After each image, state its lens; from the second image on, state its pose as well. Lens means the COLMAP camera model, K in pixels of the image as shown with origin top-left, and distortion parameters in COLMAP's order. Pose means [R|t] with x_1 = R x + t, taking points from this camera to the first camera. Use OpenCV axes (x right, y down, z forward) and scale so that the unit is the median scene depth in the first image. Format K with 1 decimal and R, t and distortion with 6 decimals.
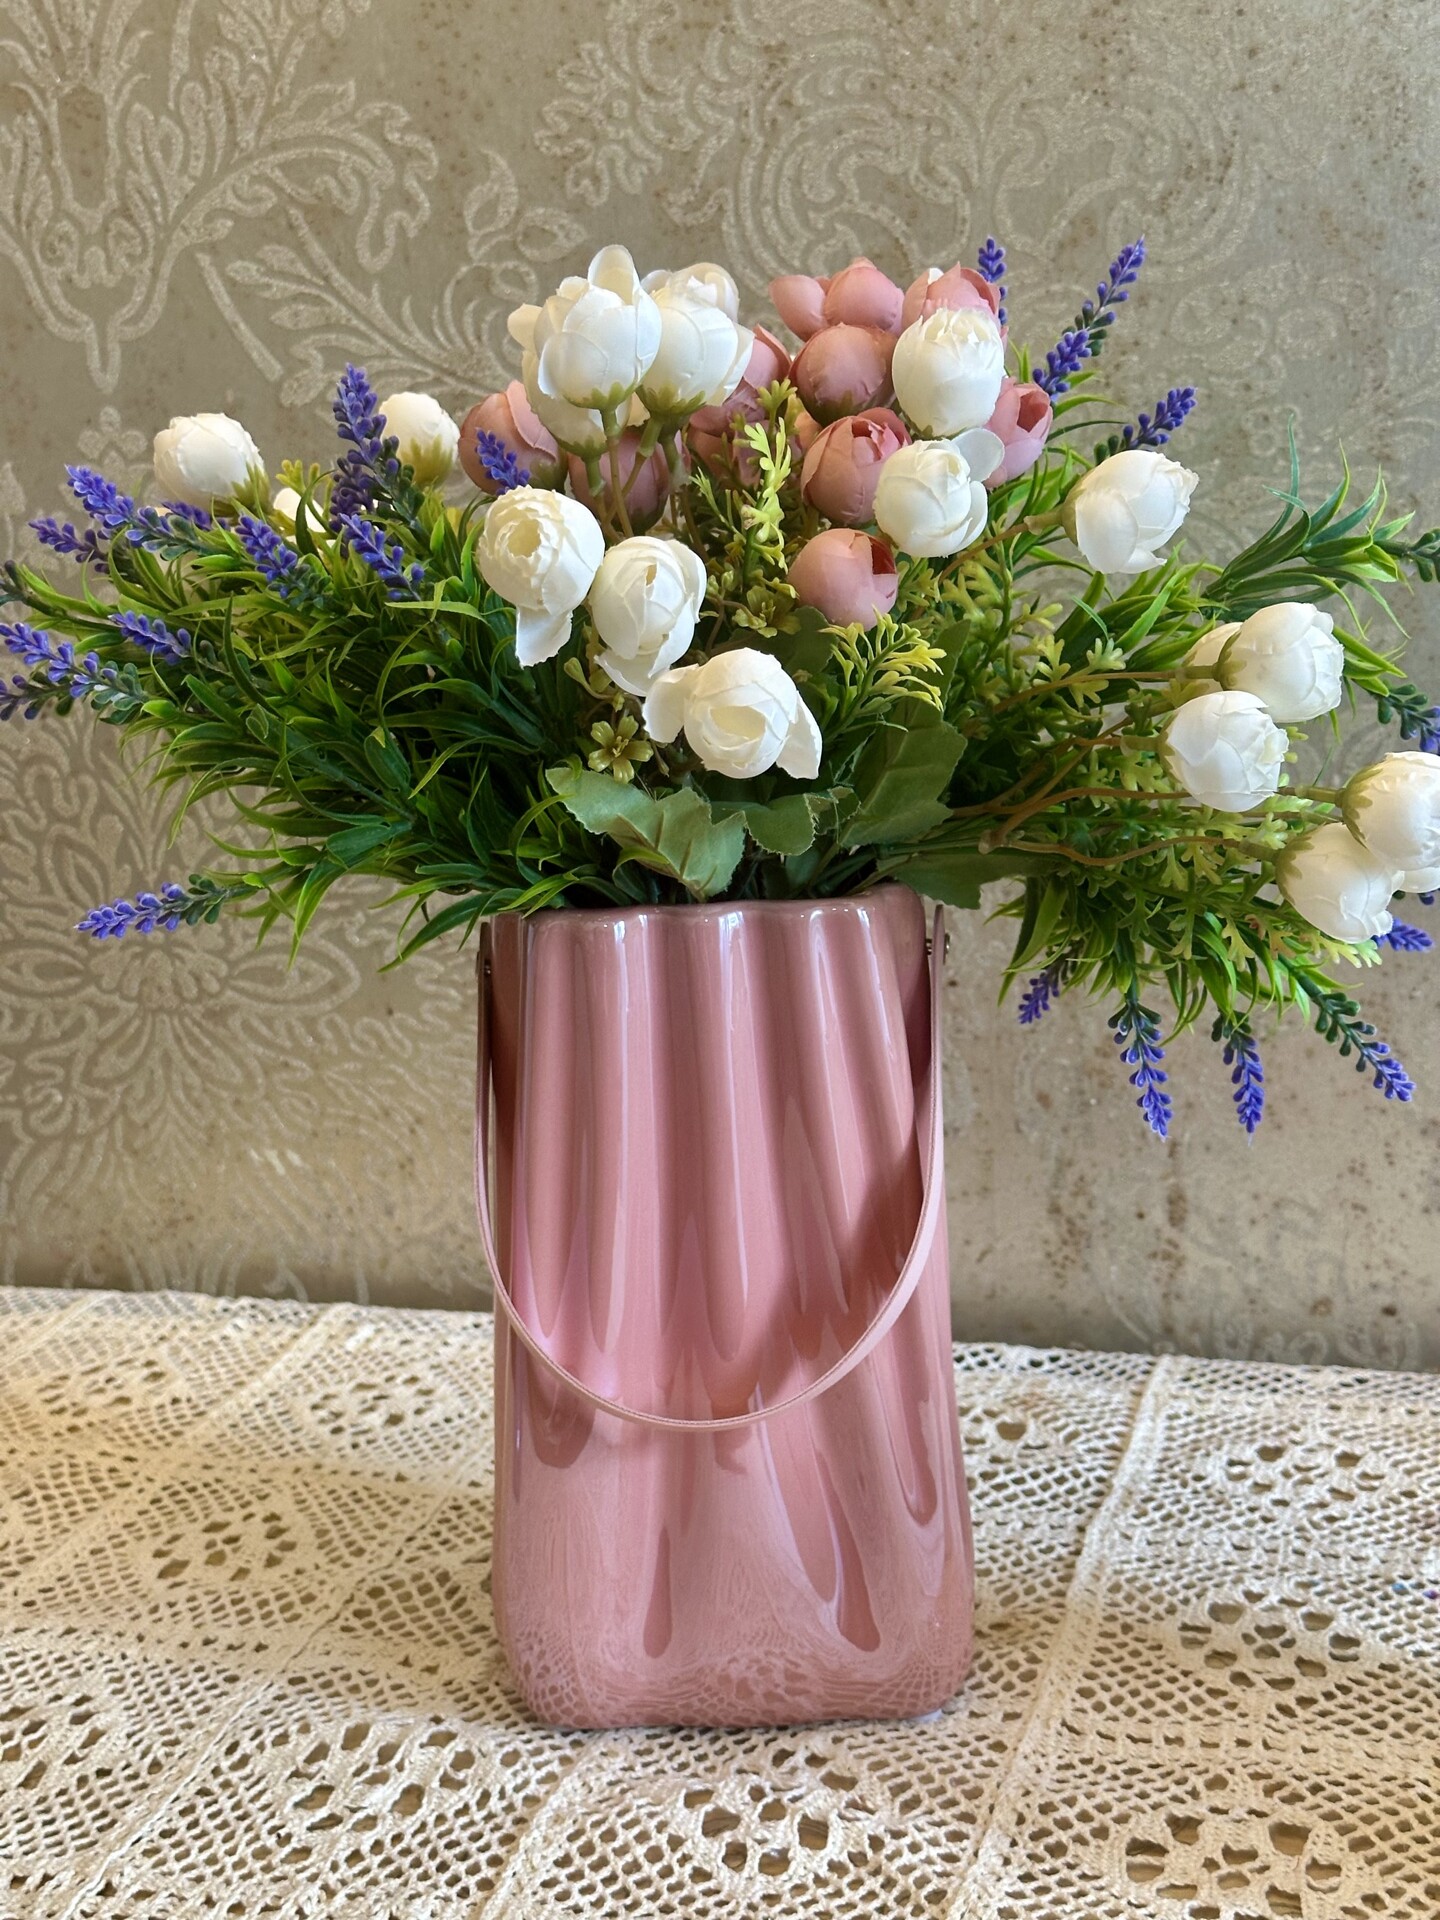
lens RADIAL K [[2691.0, 0, 728.6], [0, 2691.0, 955.2], [0, 0, 1]] dist [0.210221, -0.568089]
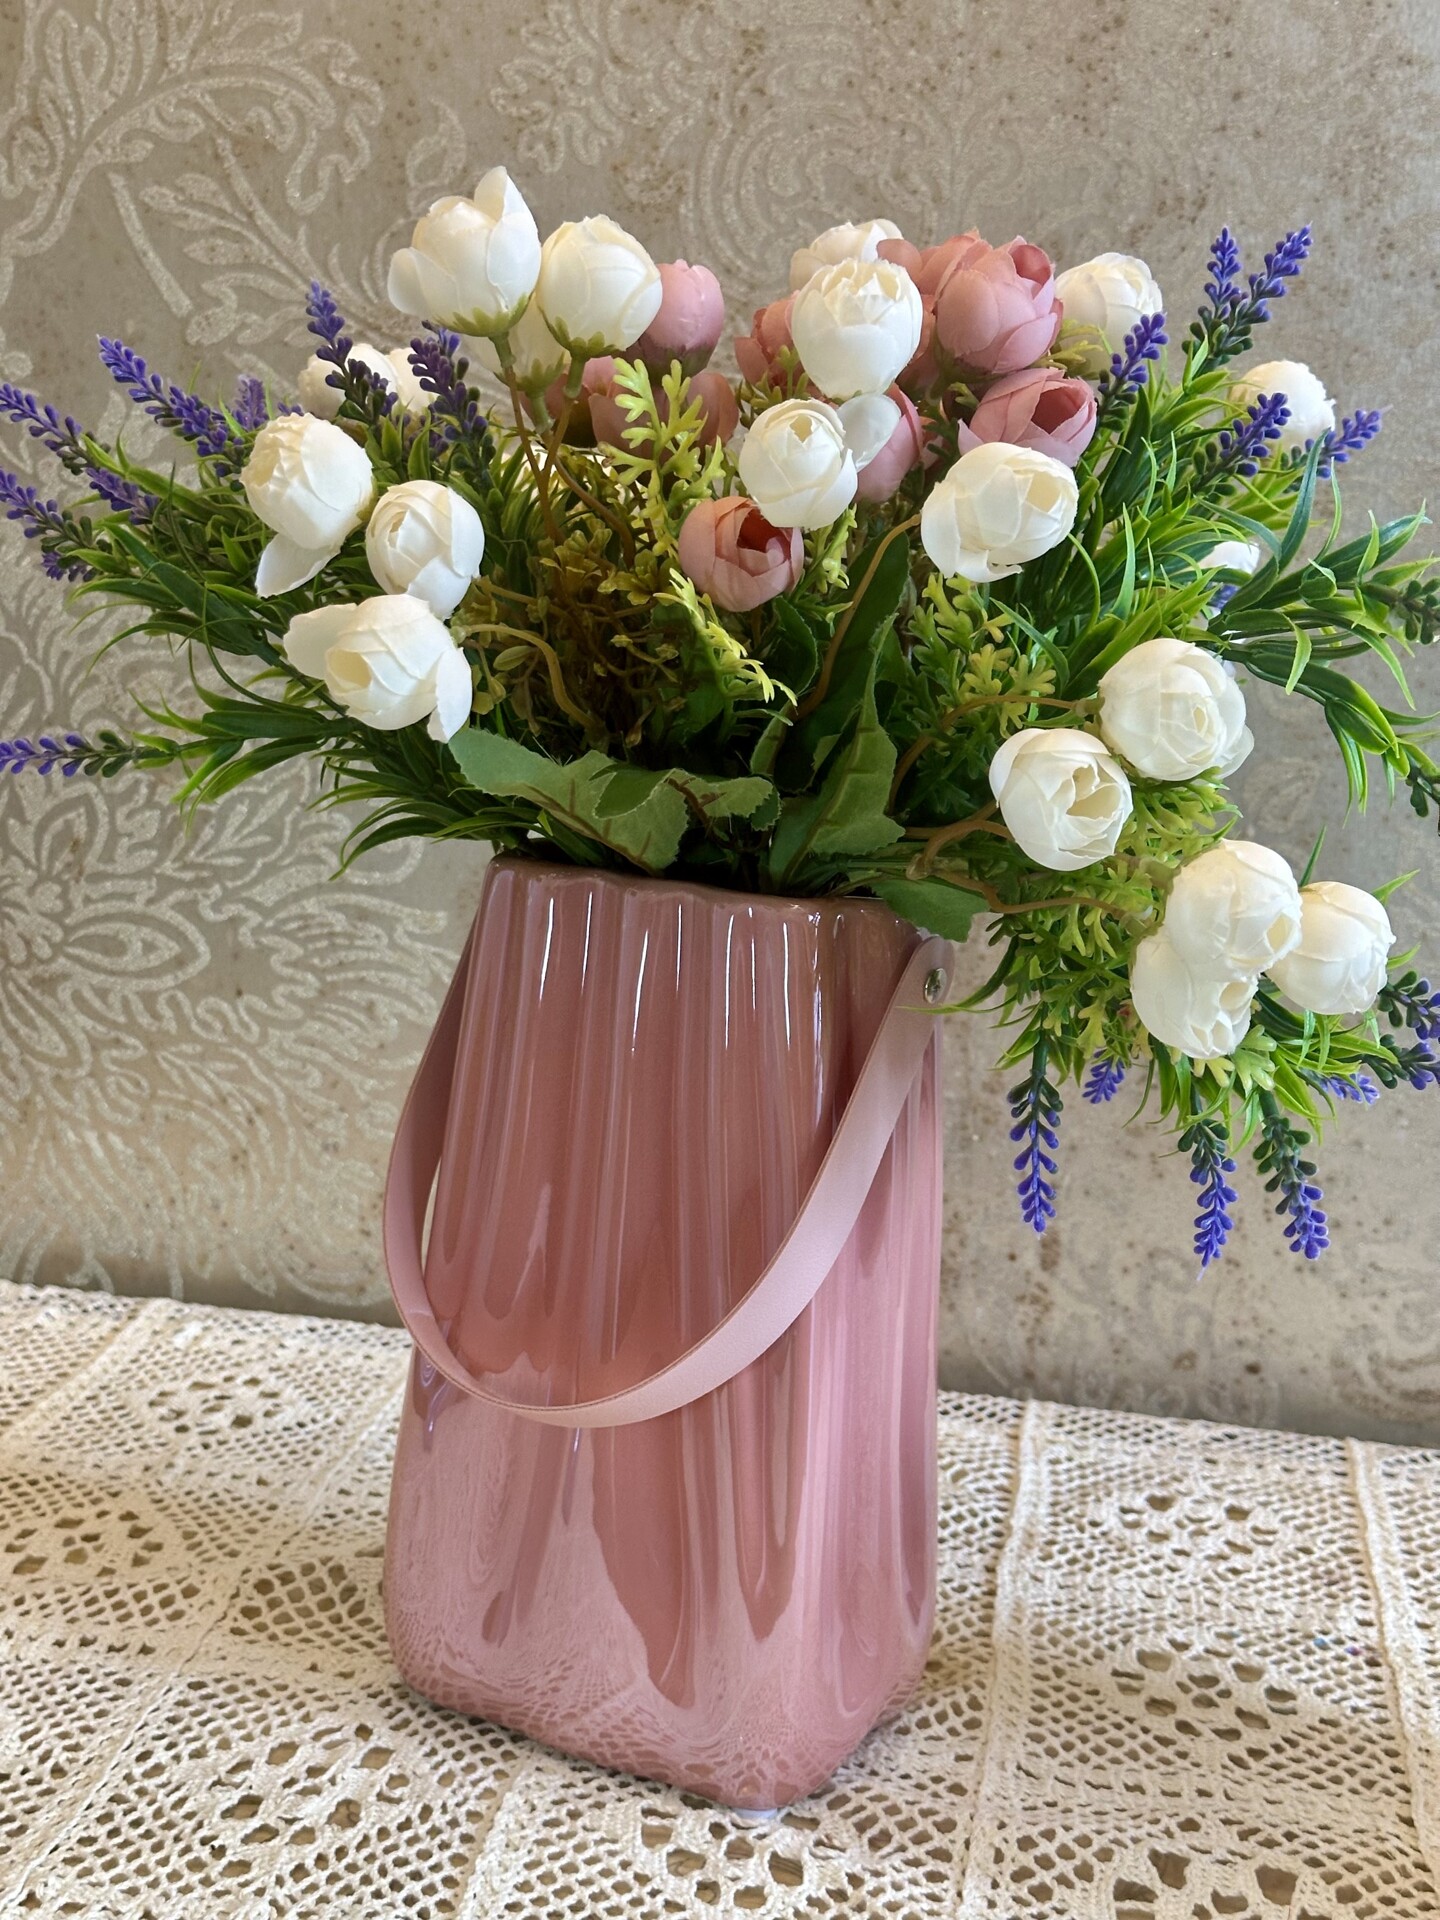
lens RADIAL K [[2691.0, 0, 728.6], [0, 2691.0, 955.2], [0, 0, 1]] dist [0.210221, -0.568089]
pose [[0.987266, 0.080642, 0.137121, -0.107069], [-0.077664, 0.996616, -0.026940, 0.024488], [-0.138830, 0.015947, 0.990188, 0.045110]]
